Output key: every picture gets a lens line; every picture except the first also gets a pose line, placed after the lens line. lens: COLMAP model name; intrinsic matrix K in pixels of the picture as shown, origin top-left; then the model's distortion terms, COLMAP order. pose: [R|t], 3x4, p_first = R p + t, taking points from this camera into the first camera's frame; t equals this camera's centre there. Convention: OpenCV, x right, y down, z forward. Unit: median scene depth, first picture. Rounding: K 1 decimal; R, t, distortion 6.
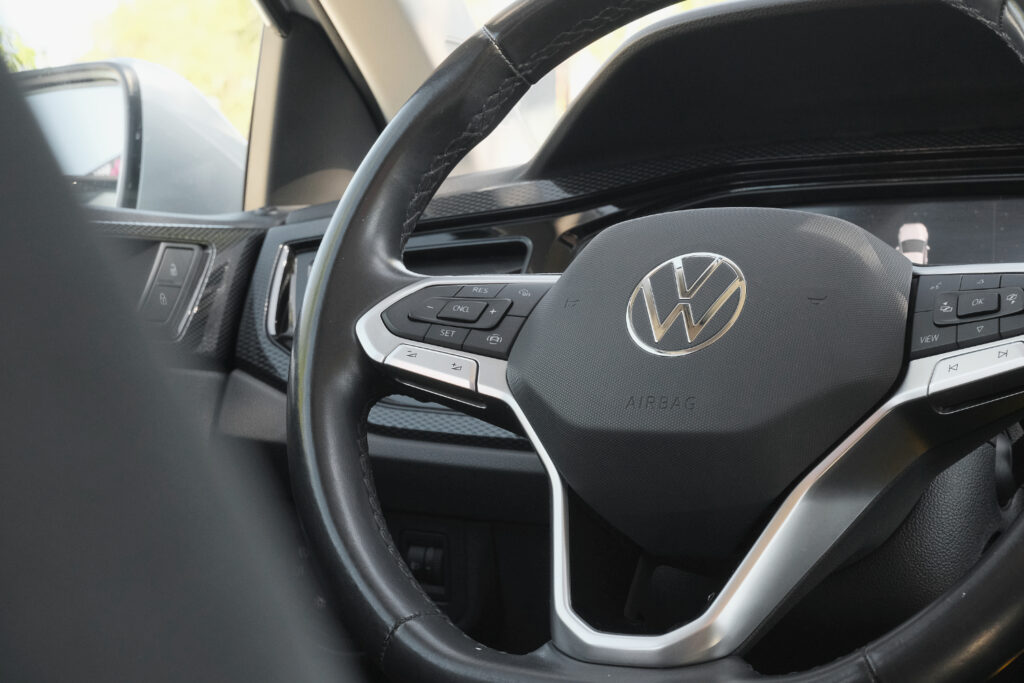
lens RADIAL K [[2011.7, 0, 515.3], [0, 2011.7, 339.2], [0, 0, 1]] dist [-0.025680, 0.000000]
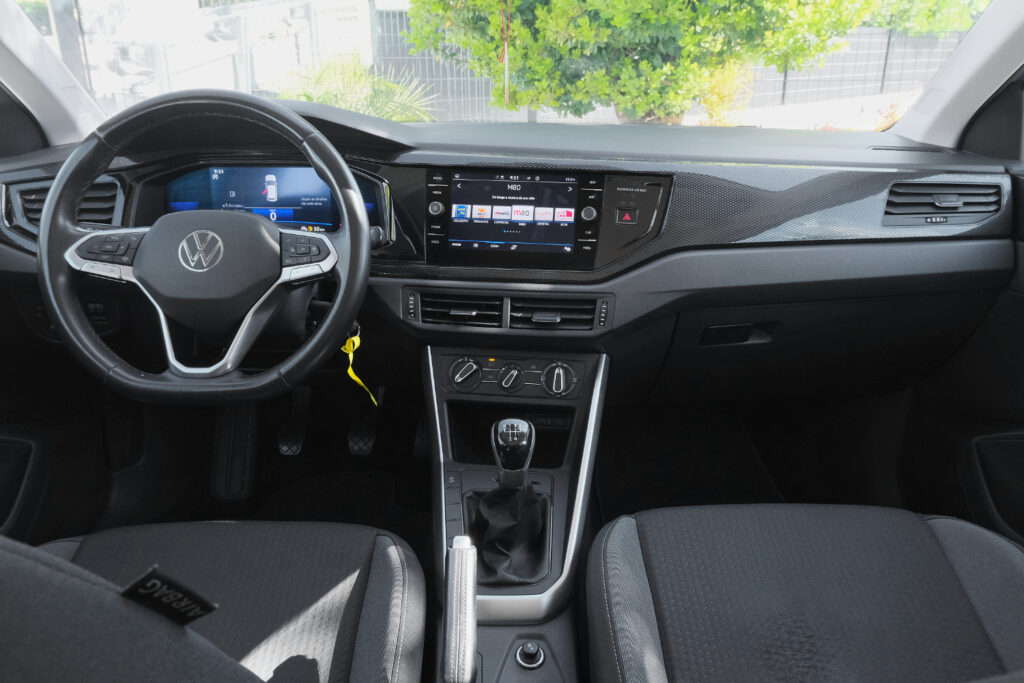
lens RADIAL K [[770.0, 0, 512.1], [0, 770.0, 338.0], [0, 0, 1]] dist [0.035127, -0.012172]
pose [[0.872779, -0.160493, 0.460976, -0.059070], [-0.010570, 0.937963, 0.346573, -0.288858], [-0.488001, -0.307354, 0.816938, -0.178405]]
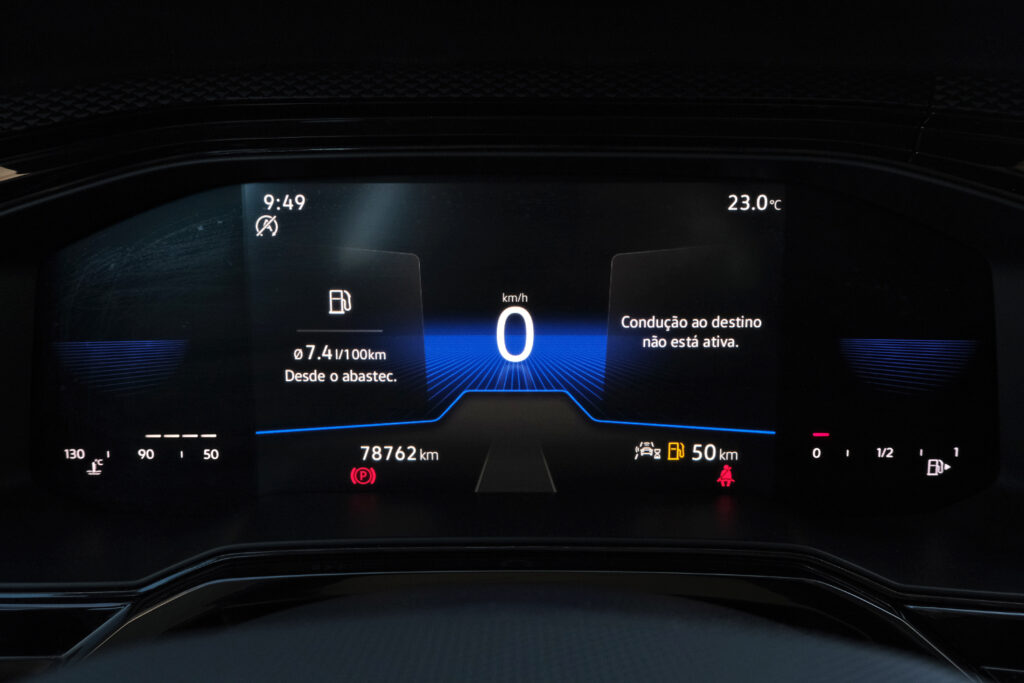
lens RADIAL K [[795.3, 0, 520.3], [0, 795.3, 349.3], [0, 0, 1]] dist [0.045754, -0.012183]
pose [[0.871264, -0.124161, 0.474851, 0.097767], [-0.007877, 0.963812, 0.266465, -0.107209], [-0.490752, -0.235902, 0.838757, 1.002427]]
